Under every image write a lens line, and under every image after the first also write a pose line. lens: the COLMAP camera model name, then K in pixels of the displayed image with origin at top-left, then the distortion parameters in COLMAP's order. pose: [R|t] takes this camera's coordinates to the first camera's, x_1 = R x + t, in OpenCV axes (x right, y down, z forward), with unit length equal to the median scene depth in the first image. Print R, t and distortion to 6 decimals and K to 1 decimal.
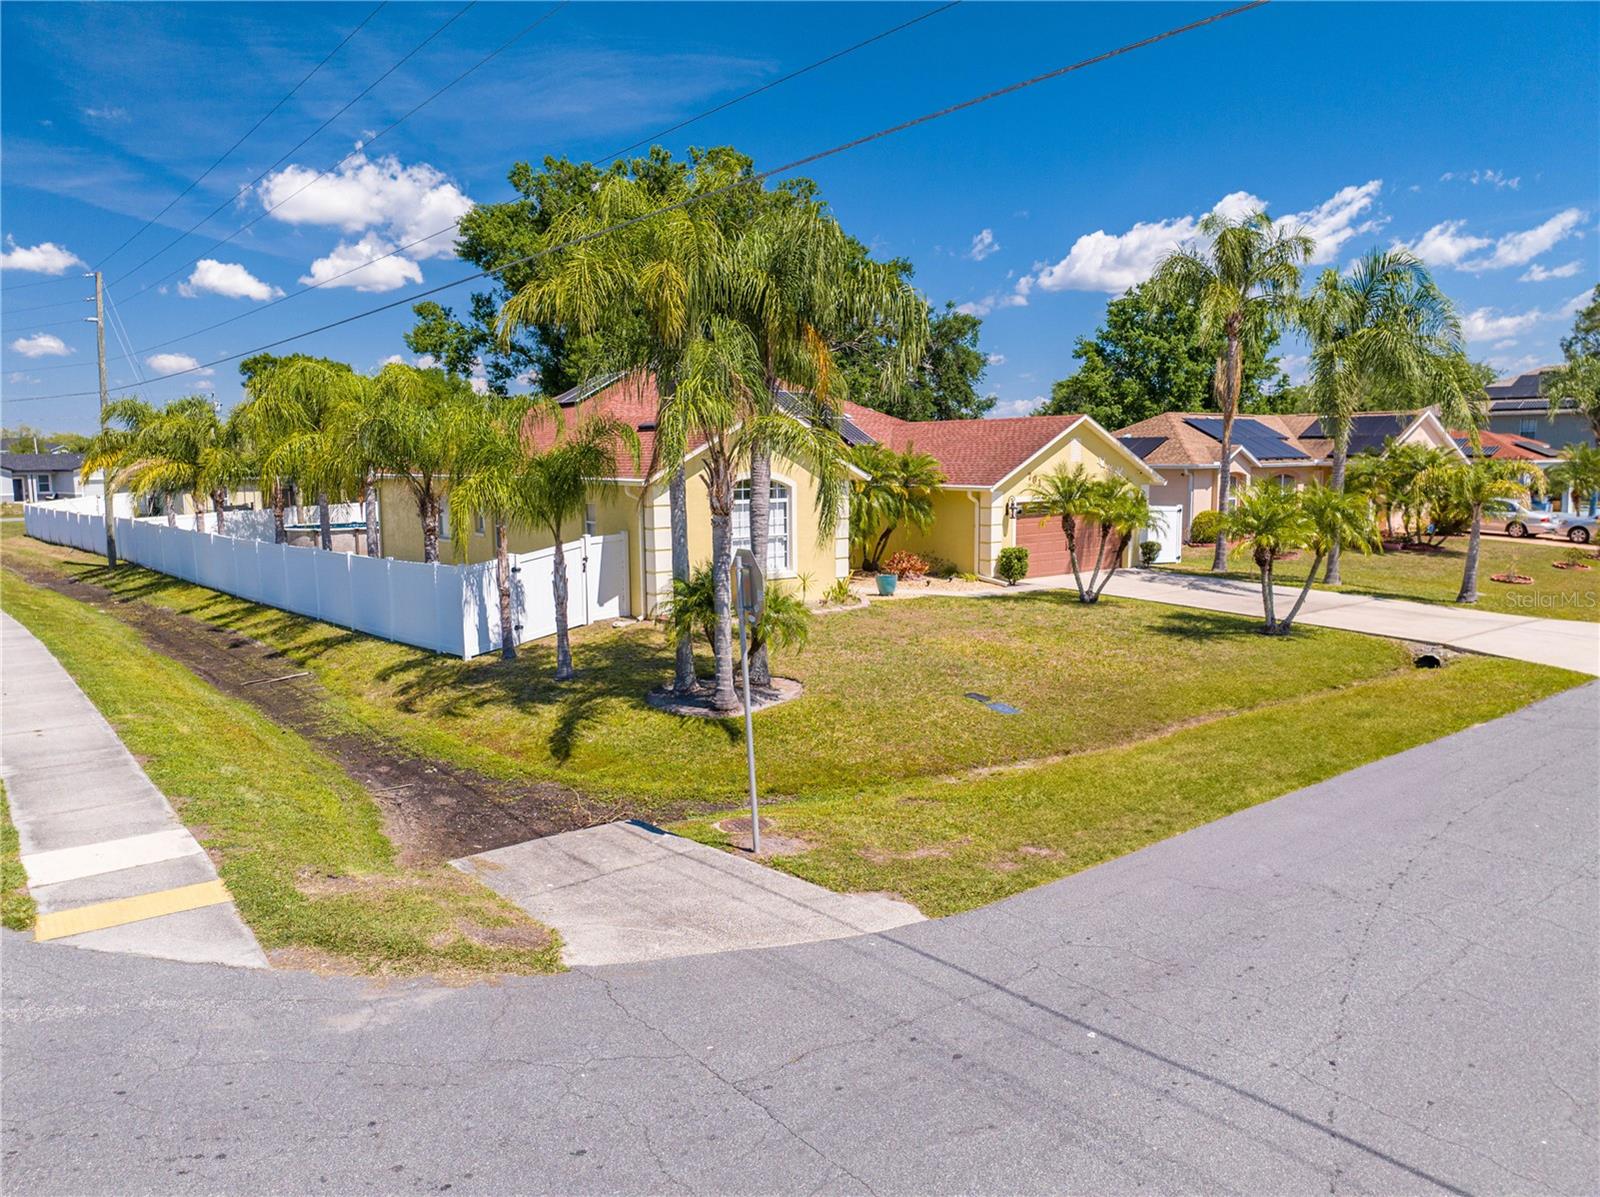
lens RADIAL K [[1132.0, 0, 793.5], [0, 1132.0, 598.9], [0, 0, 1]] dist [-0.043157, 0.011865]
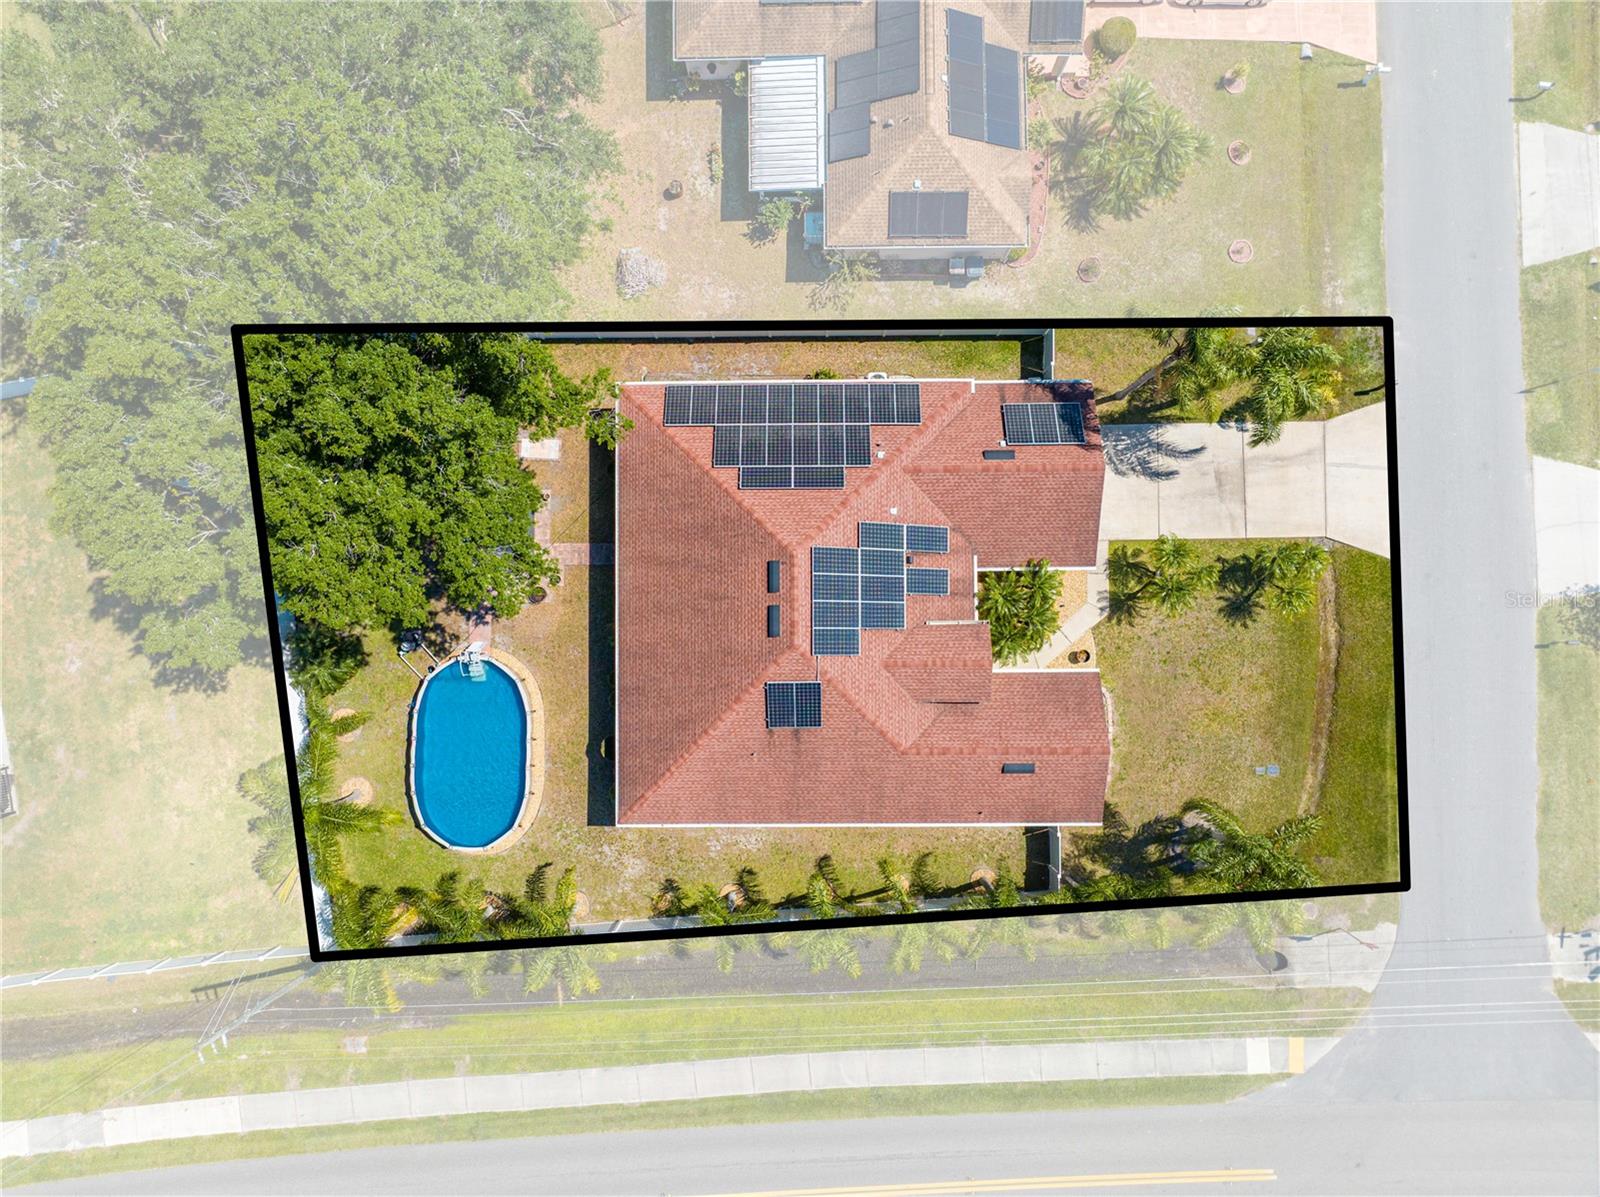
lens RADIAL K [[1126.4, 0, 785.4], [0, 1126.4, 603.6], [0, 0, 1]] dist [-0.038745, 0.004769]
pose [[0.597658, -0.801138, 0.031350, -0.153353], [0.112236, 0.122318, 0.986124, -1.518231], [-0.793857, -0.585847, 0.163021, 0.957614]]
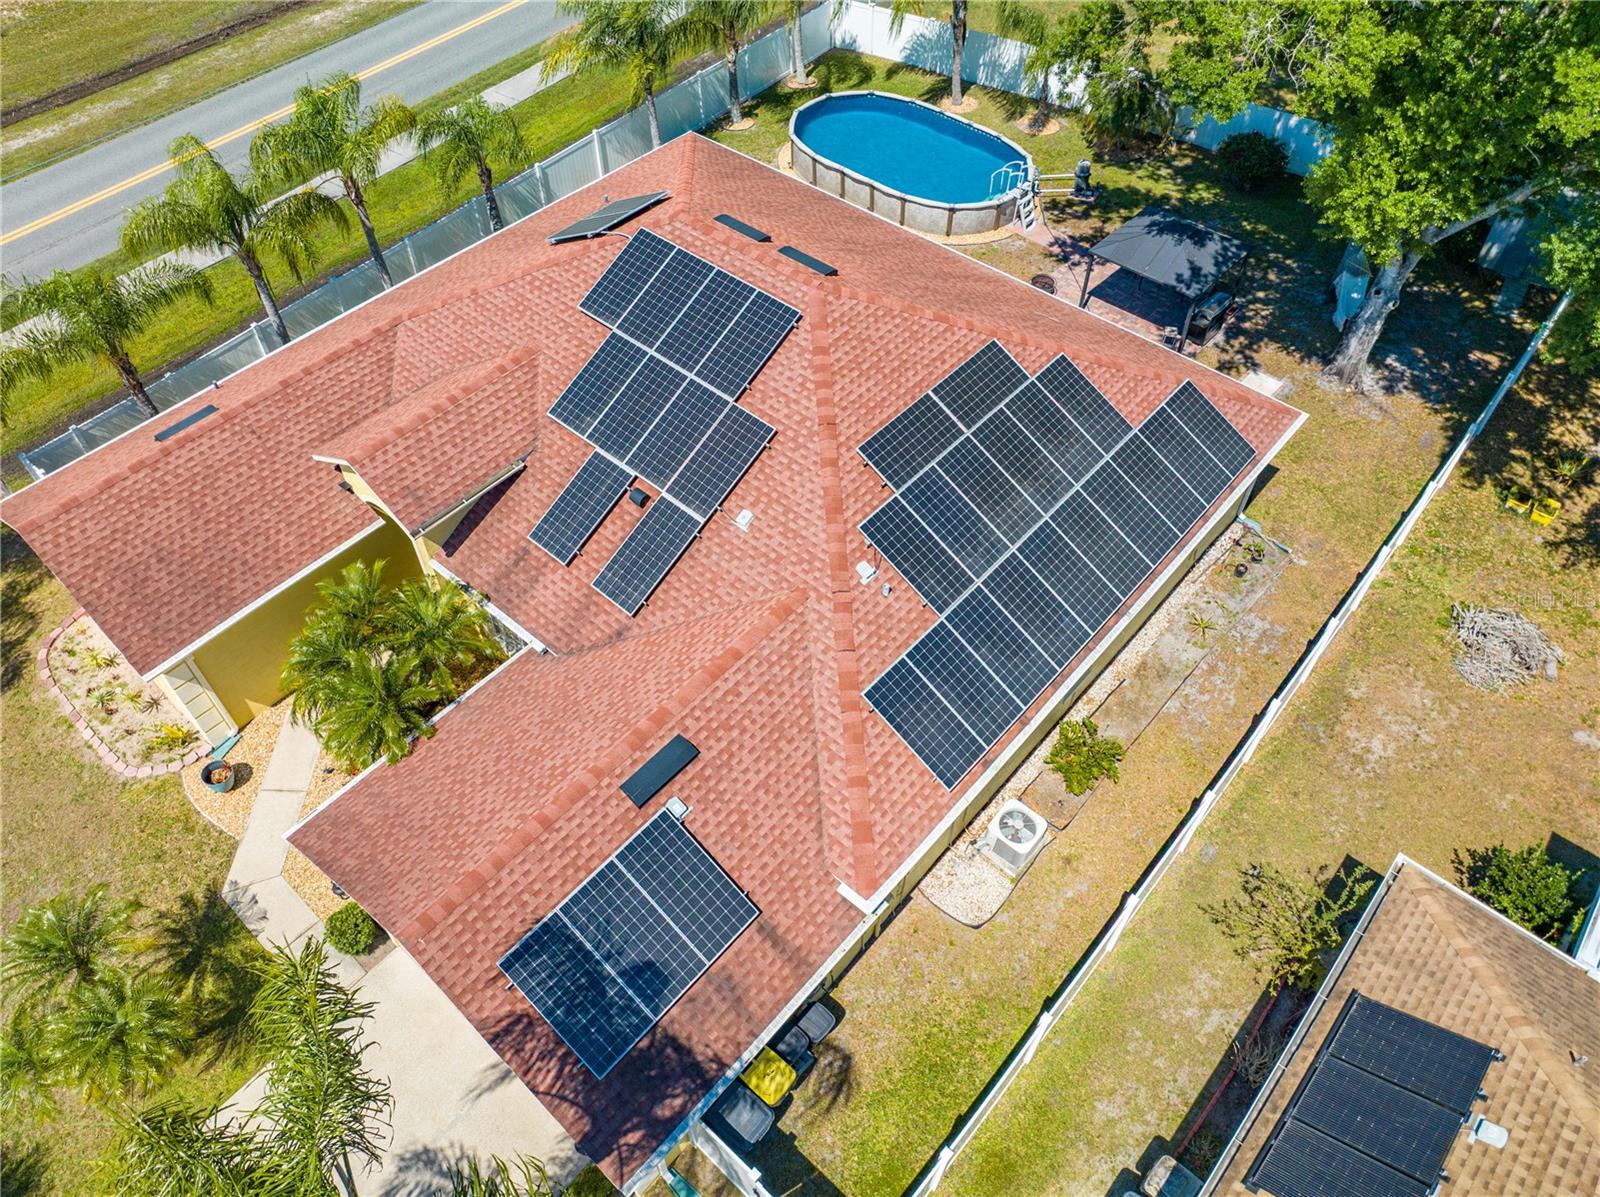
lens RADIAL K [[1132.2, 0, 789.7], [0, 1132.2, 598.6], [0, 0, 1]] dist [-0.037722, -0.004922]
pose [[0.198900, 0.756764, -0.622694, 0.455569], [-0.125095, 0.649796, 0.749744, -0.599231], [0.972003, -0.071228, 0.223912, 1.028376]]
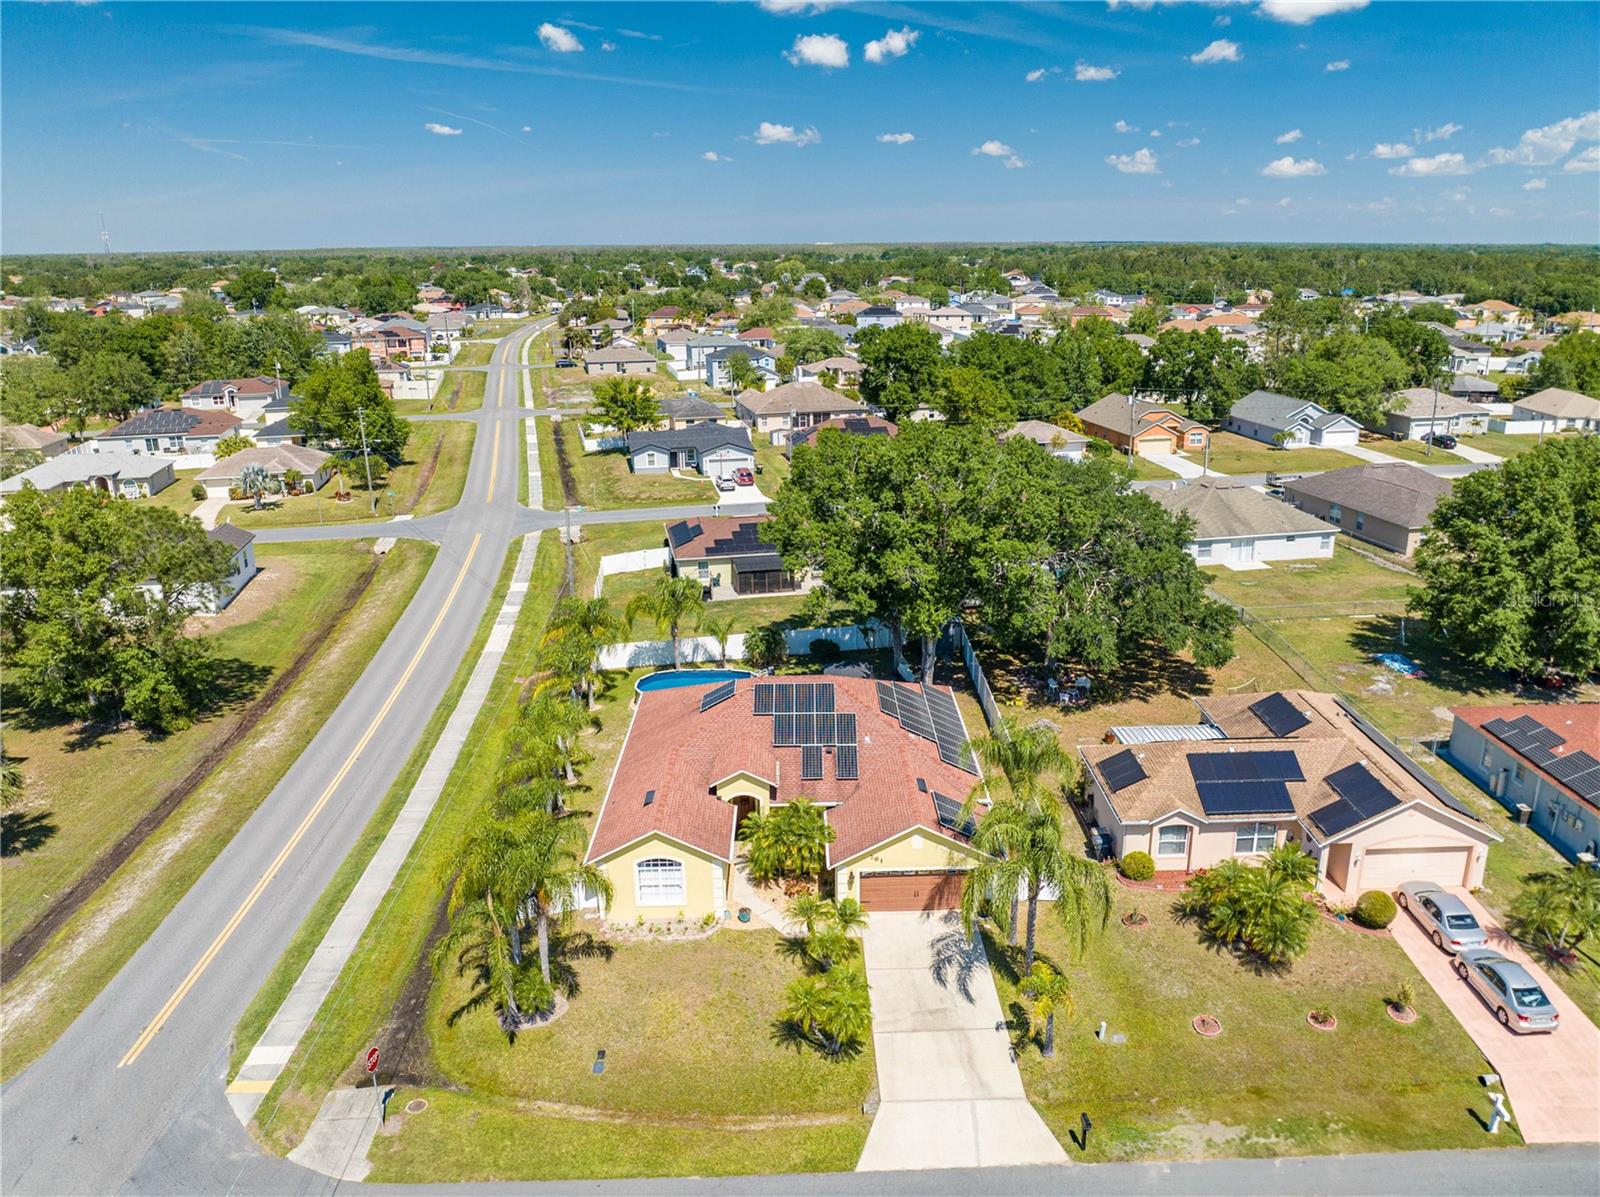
lens RADIAL K [[1159.5, 0, 839.7], [0, 1159.5, 595.7], [0, 0, 1]] dist [-0.036799, 0.002604]
pose [[0.819190, 0.177134, -0.545483, 0.934503], [-0.078586, 0.976807, 0.199179, -0.740411], [0.568113, -0.120298, 0.814111, -0.278094]]
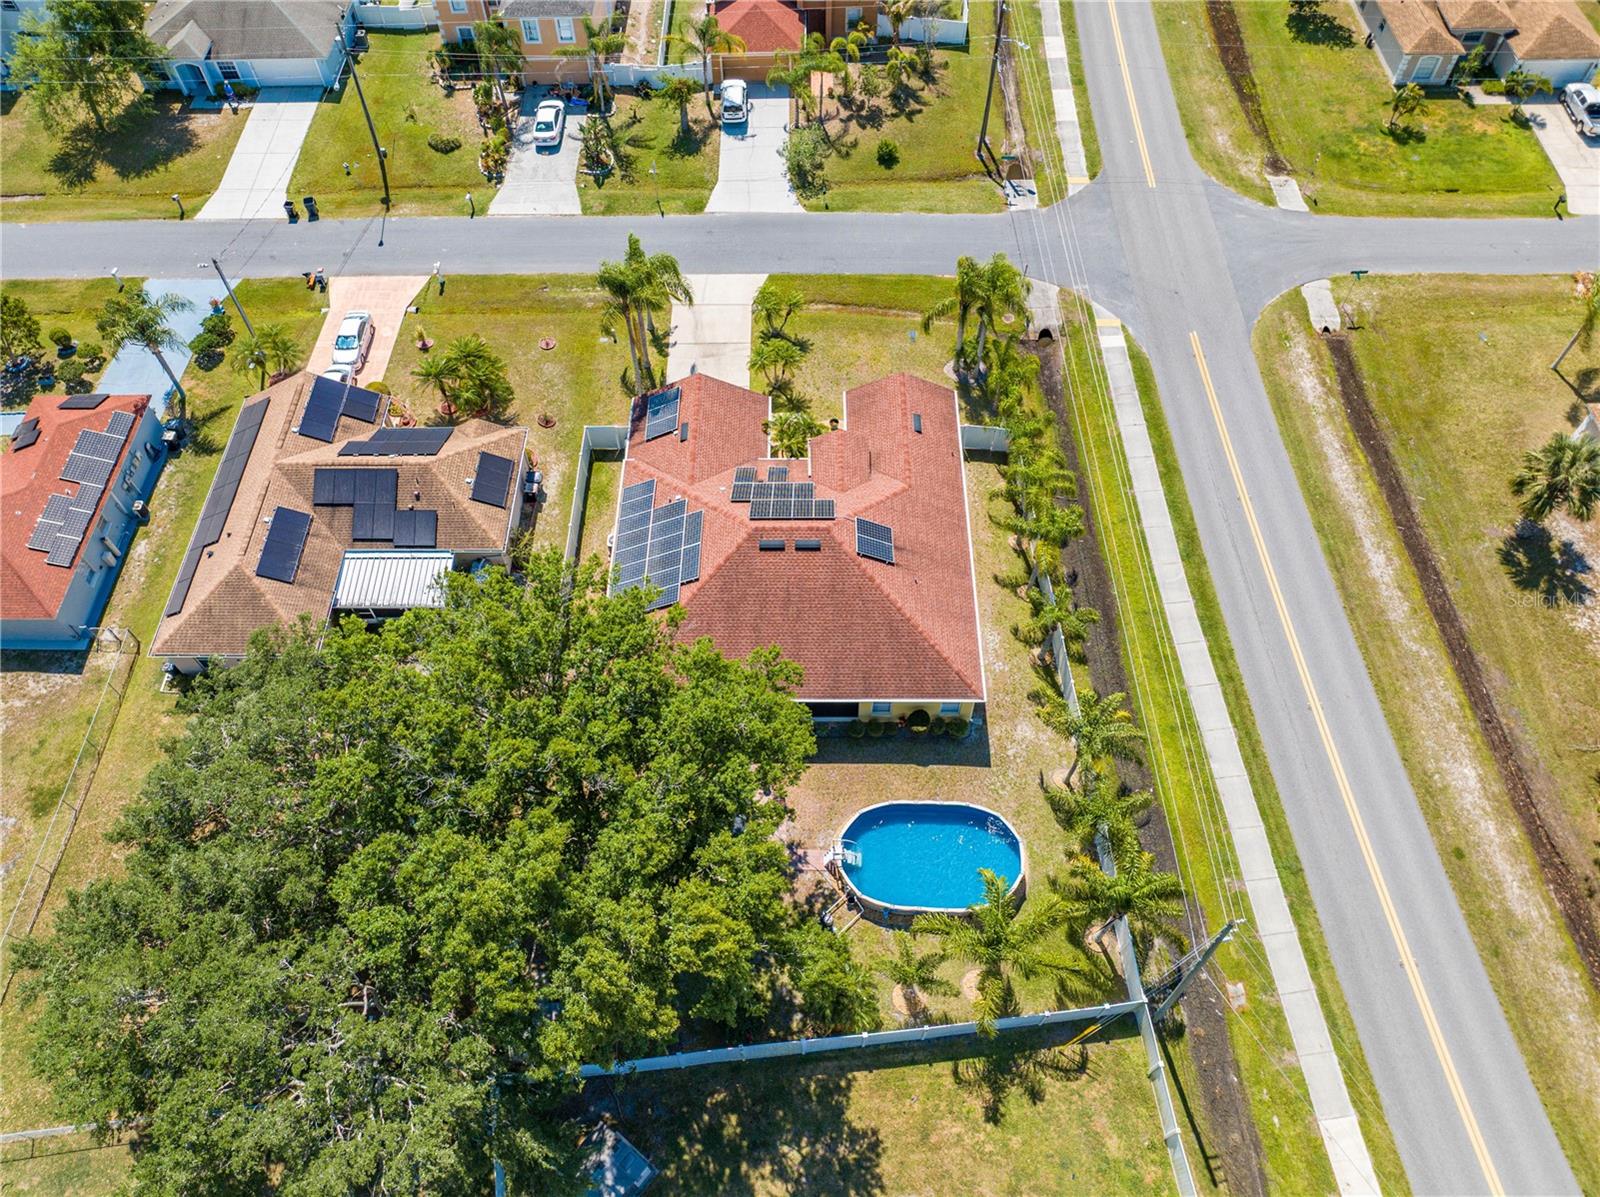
lens RADIAL K [[1132.0, 0, 793.5], [0, 1132.0, 598.9], [0, 0, 1]] dist [-0.043157, 0.011865]
pose [[-0.792352, -0.493137, 0.359157, -0.743167], [0.102423, 0.472833, 0.875179, -1.623716], [-0.601405, 0.730236, -0.324142, 1.765660]]
